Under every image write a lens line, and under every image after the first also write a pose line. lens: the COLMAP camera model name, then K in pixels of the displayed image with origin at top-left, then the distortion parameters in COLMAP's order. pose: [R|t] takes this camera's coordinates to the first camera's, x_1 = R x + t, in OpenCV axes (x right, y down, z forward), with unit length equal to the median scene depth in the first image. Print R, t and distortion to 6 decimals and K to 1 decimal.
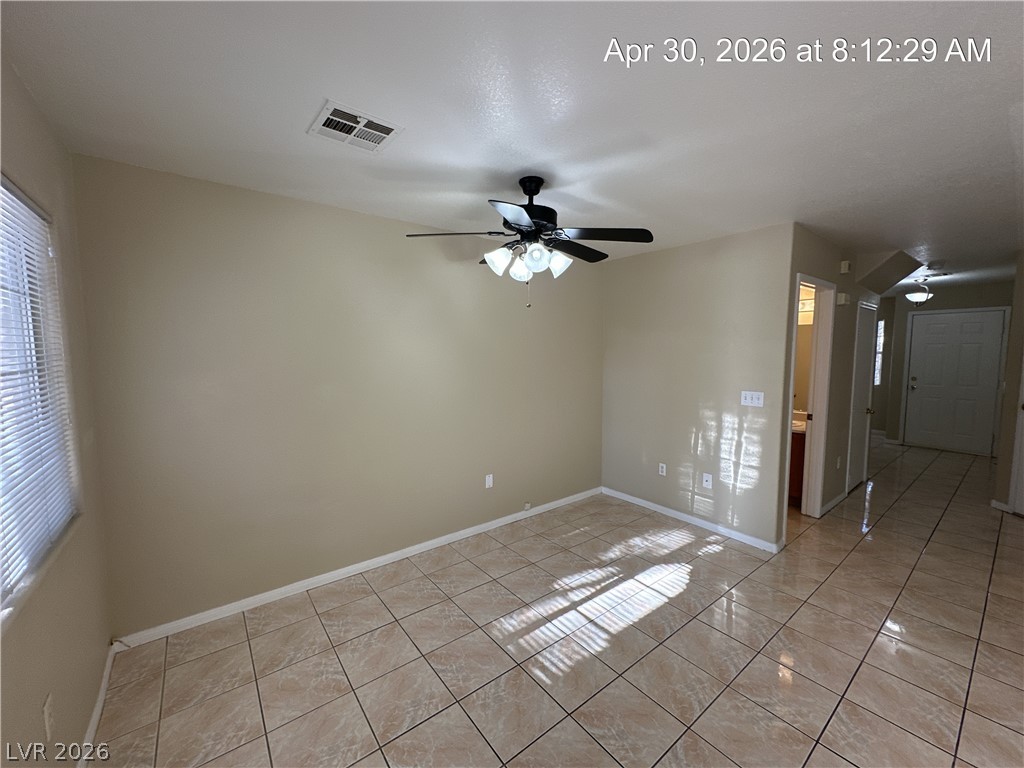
lens RADIAL K [[408.2, 0, 512.6], [0, 408.2, 383.9], [0, 0, 1]] dist [-0.003084, 0.001329]
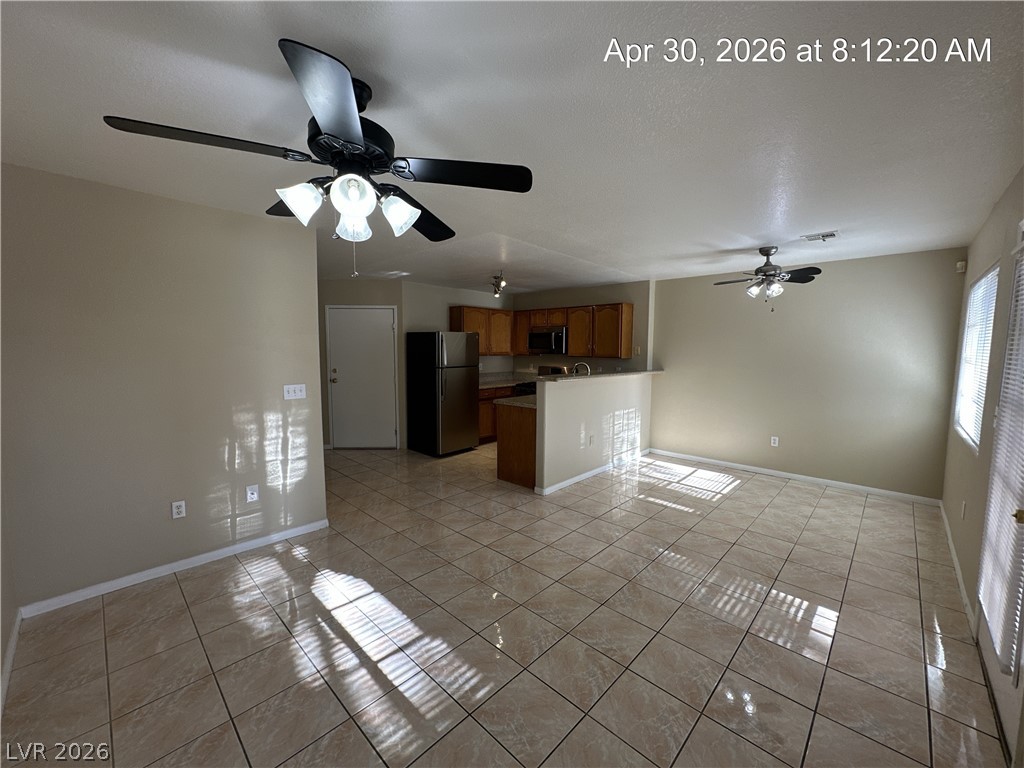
lens RADIAL K [[408.2, 0, 512.3], [0, 408.2, 383.5], [0, 0, 1]] dist [-0.003084, 0.001329]
pose [[-0.144190, -0.086082, 0.985799, -0.497343], [0.077436, 0.992173, 0.097965, -0.042446], [-0.986516, 0.090462, -0.136396, 0.623940]]
